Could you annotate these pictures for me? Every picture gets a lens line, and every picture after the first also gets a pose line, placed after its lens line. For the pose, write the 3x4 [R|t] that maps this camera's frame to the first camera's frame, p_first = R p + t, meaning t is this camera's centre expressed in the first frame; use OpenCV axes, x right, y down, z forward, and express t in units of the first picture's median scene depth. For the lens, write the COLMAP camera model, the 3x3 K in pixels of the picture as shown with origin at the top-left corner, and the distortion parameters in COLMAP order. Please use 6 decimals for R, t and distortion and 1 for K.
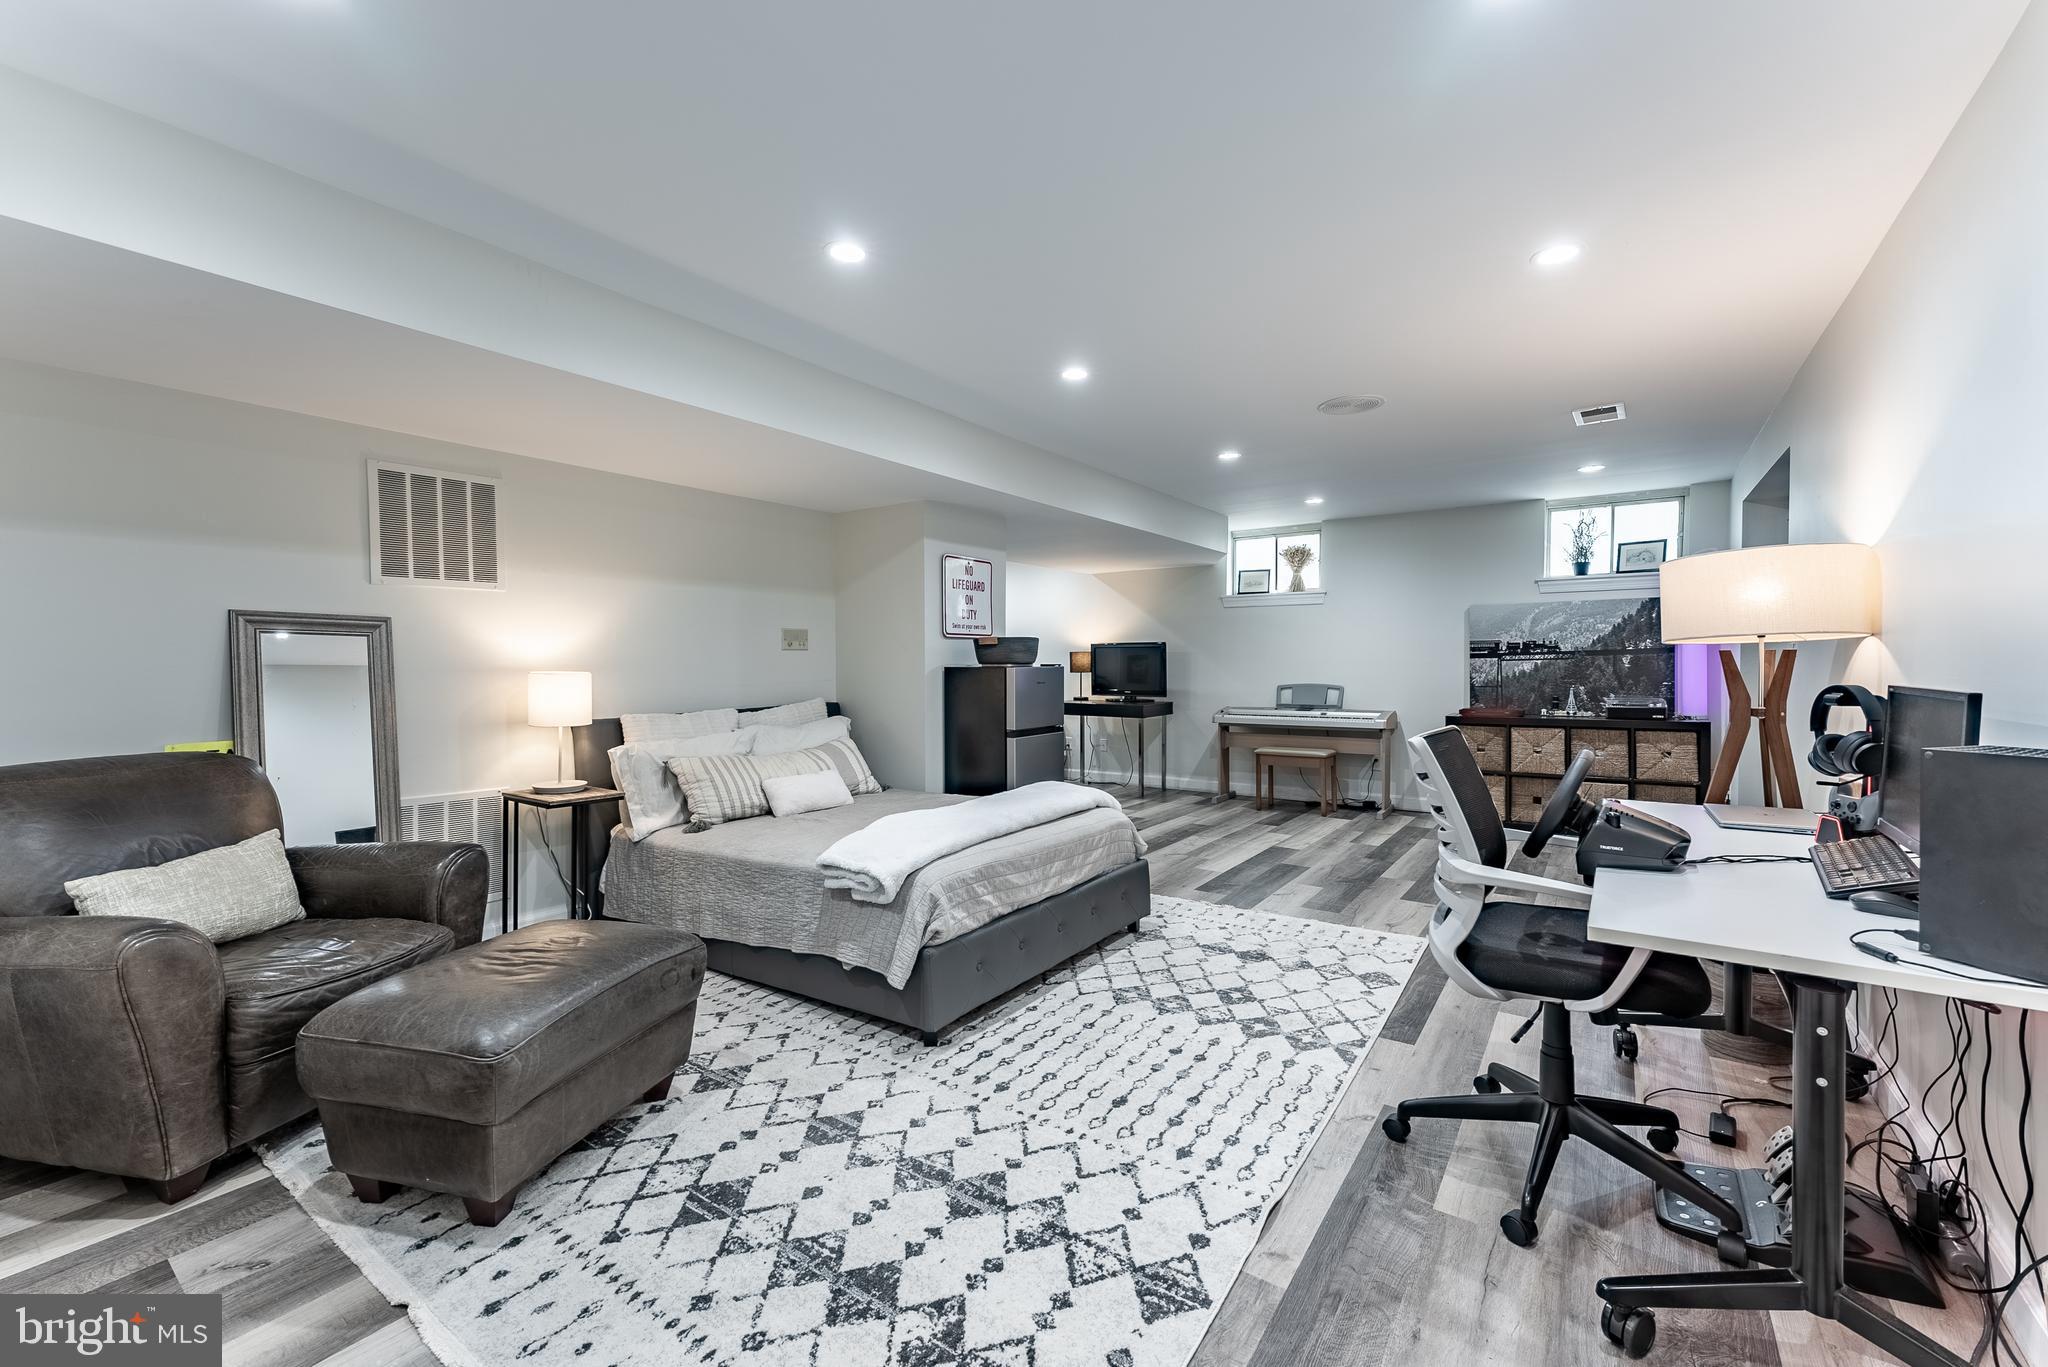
lens RADIAL K [[808.5, 0, 1046.2], [0, 808.5, 677.4], [0, 0, 1]] dist [-0.000757, -0.000127]
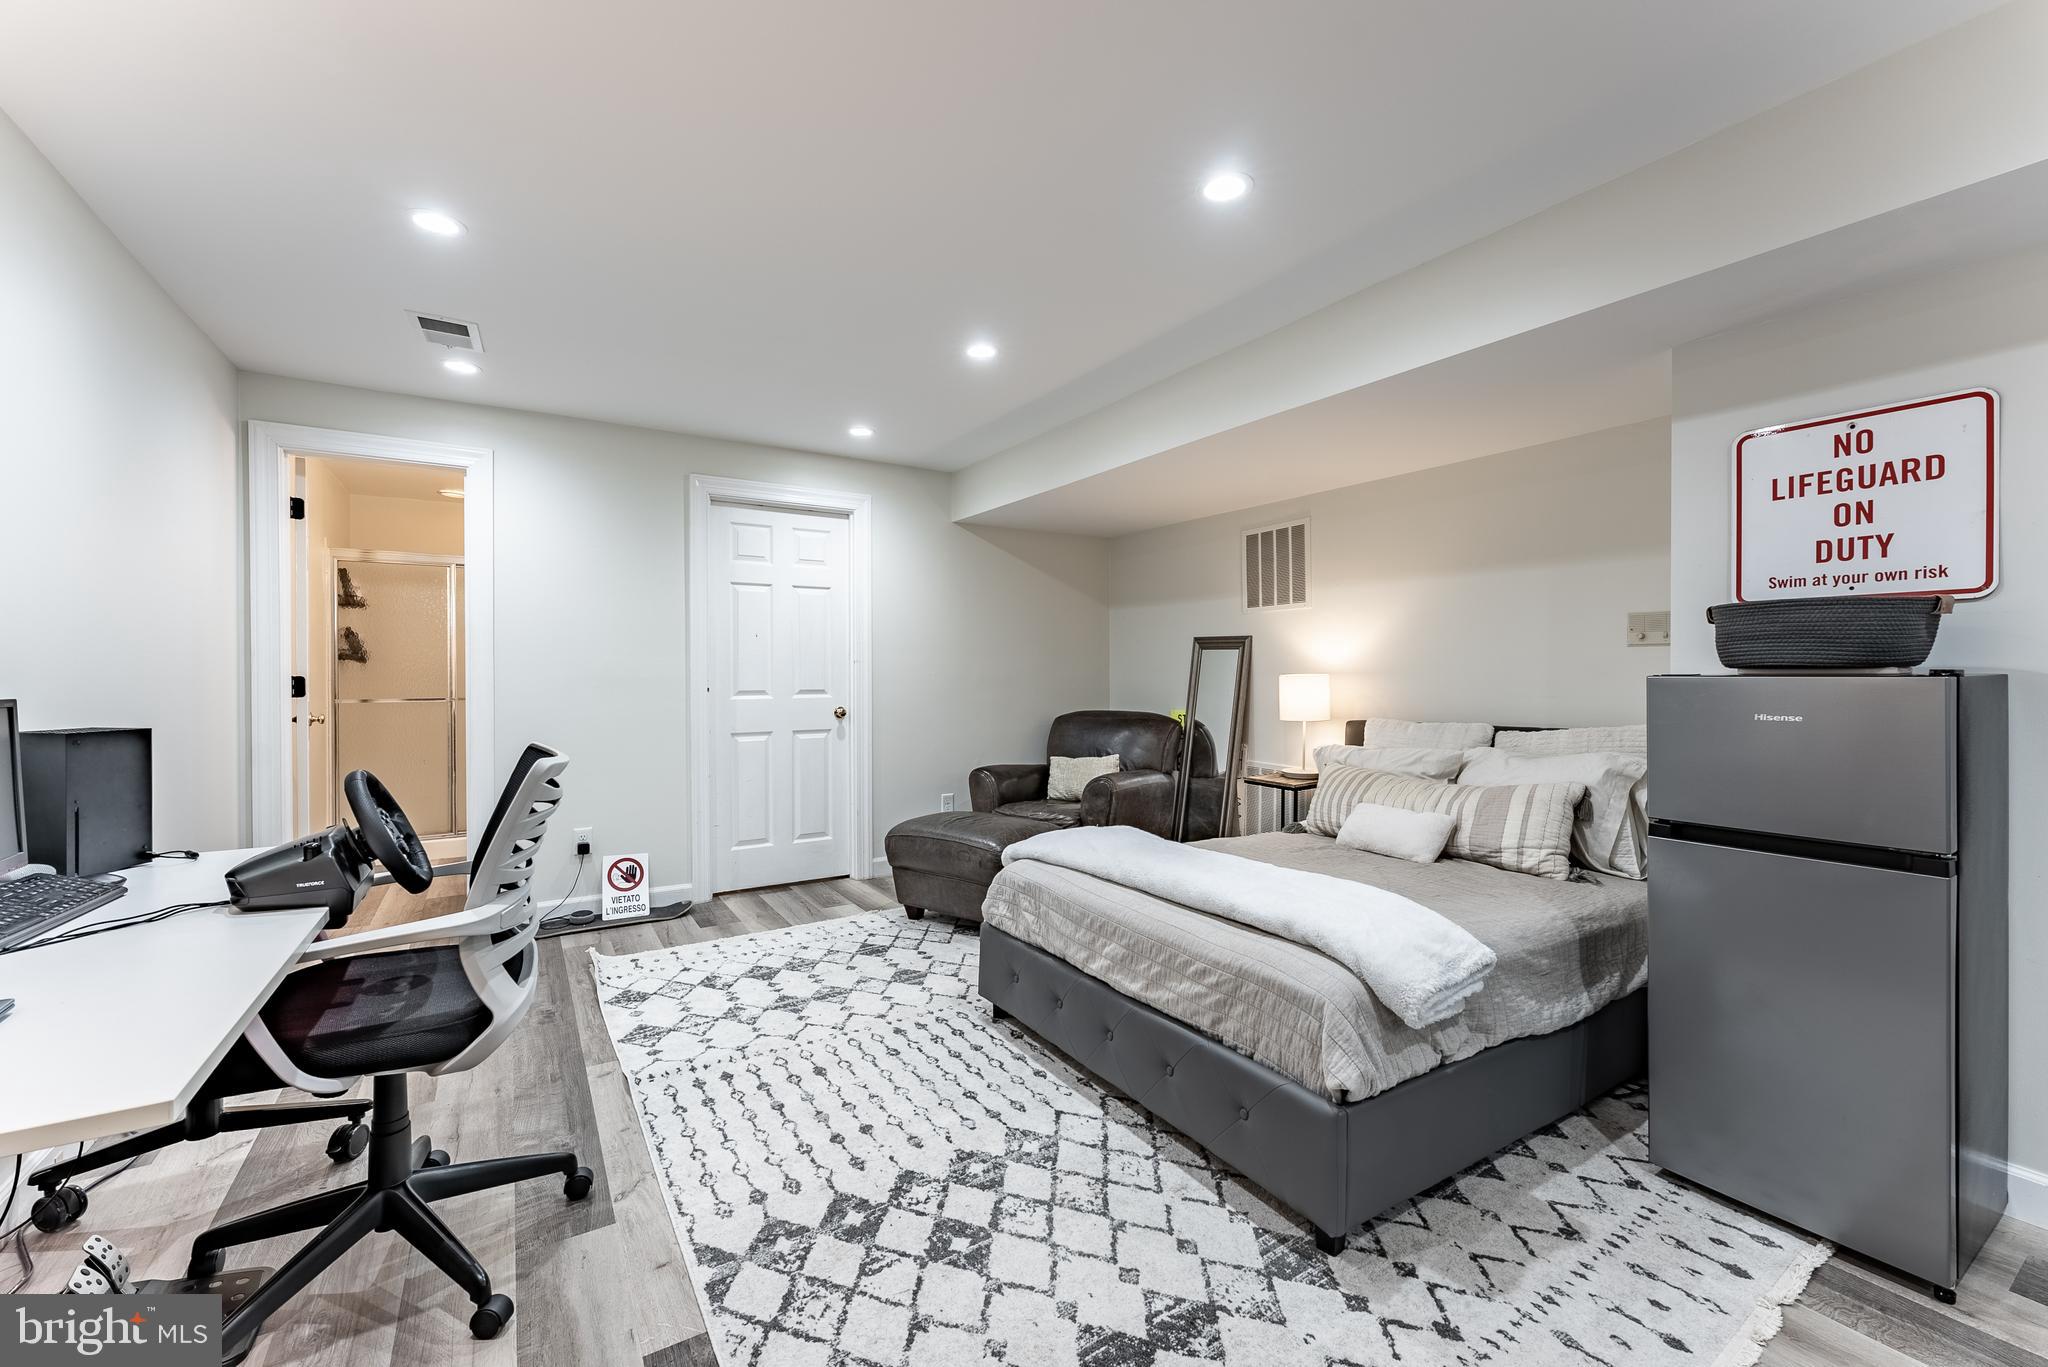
lens RADIAL K [[833.8, 0, 1020.0], [0, 833.8, 675.5], [0, 0, 1]] dist [-0.001477, -0.000160]
pose [[-0.397283, 0.011738, -0.917621, 0.567370], [-0.012885, 0.999748, 0.018367, -0.018602], [0.917606, 0.019121, -0.397032, 0.946669]]
